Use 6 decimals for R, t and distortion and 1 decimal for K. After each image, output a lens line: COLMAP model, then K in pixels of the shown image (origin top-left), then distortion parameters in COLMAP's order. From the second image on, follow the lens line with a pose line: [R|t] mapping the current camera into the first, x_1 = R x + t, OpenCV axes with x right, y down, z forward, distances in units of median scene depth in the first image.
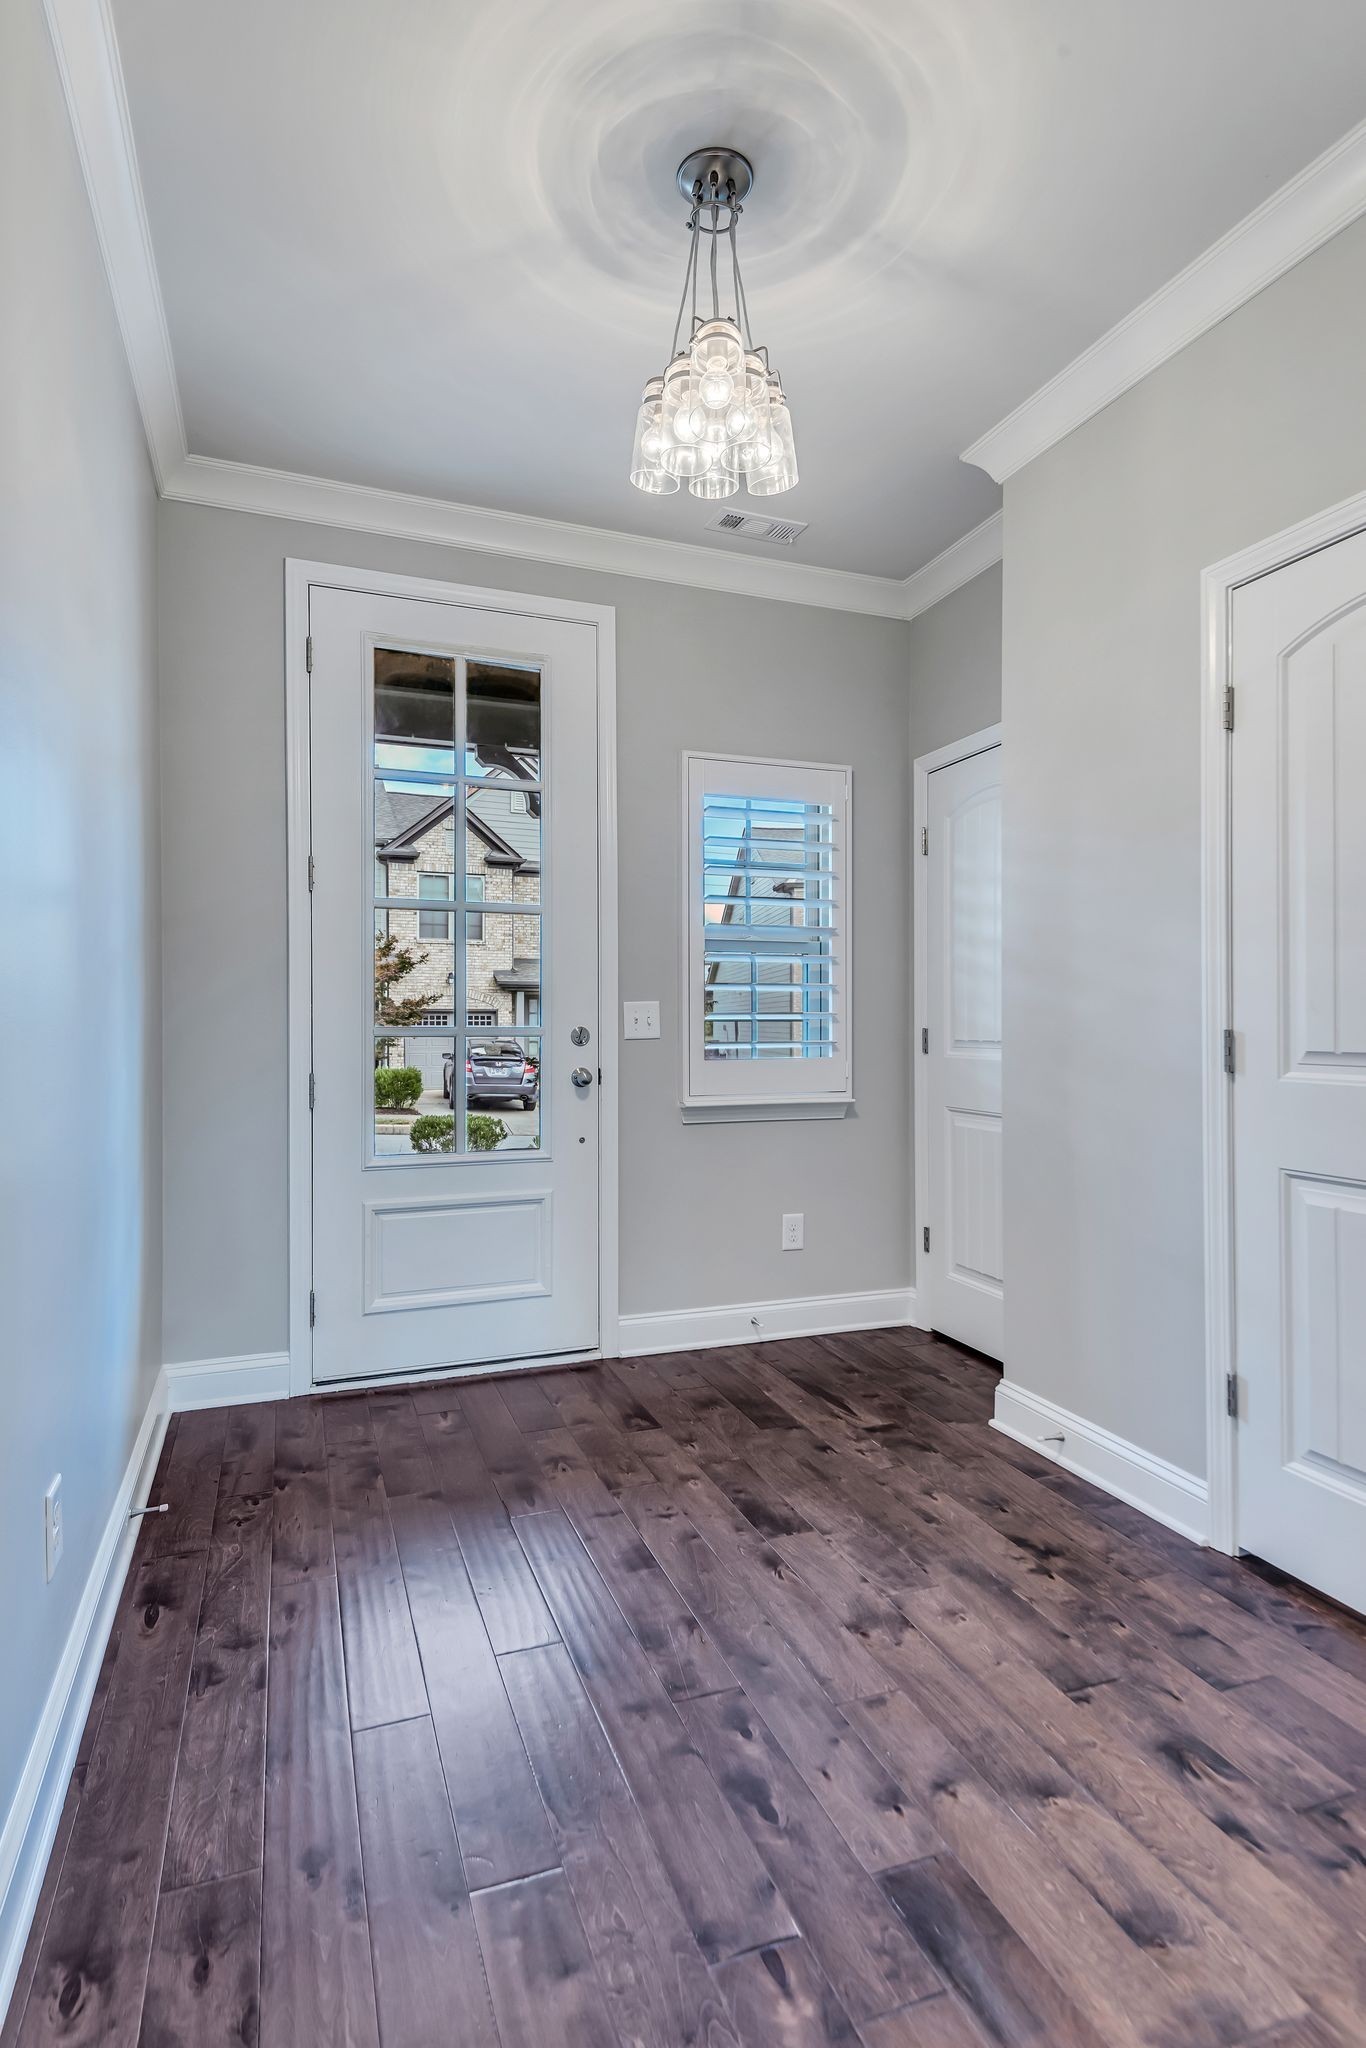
lens RADIAL K [[1048.8, 0, 683.0], [0, 1048.8, 1024.0], [0, 0, 1]] dist [0.016826, -0.000468]
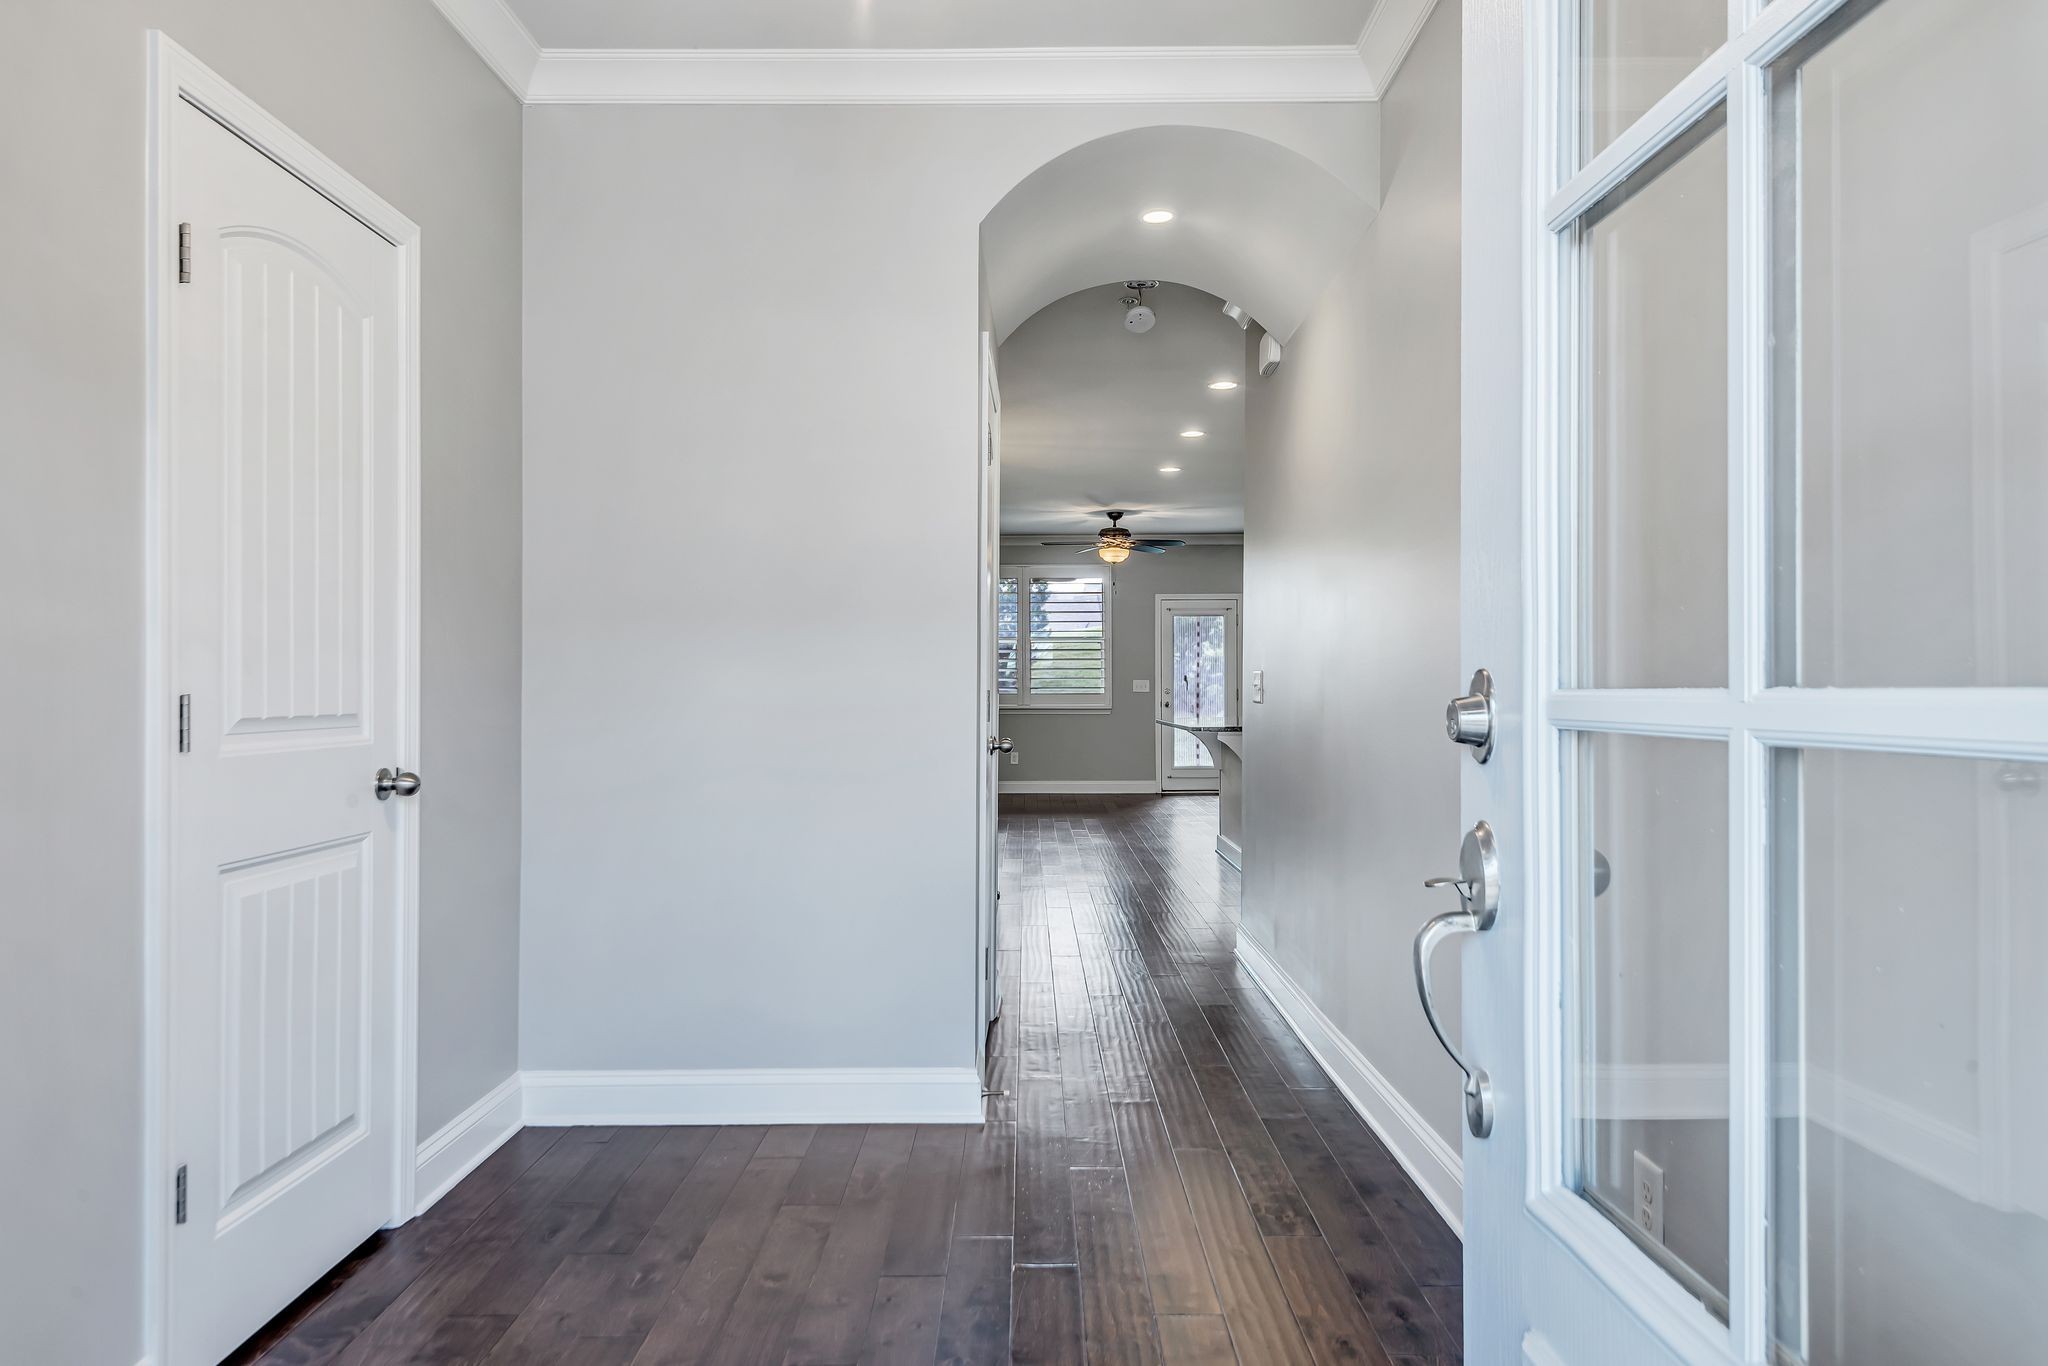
lens RADIAL K [[1048.8, 0, 1024.0], [0, 1048.8, 683.0], [0, 0, 1]] dist [0.016826, -0.000468]
pose [[-0.929451, -0.003813, 0.368925, -0.408166], [-0.008691, 0.999895, -0.011563, 0.001786], [-0.368842, -0.013953, -0.929387, 2.074216]]
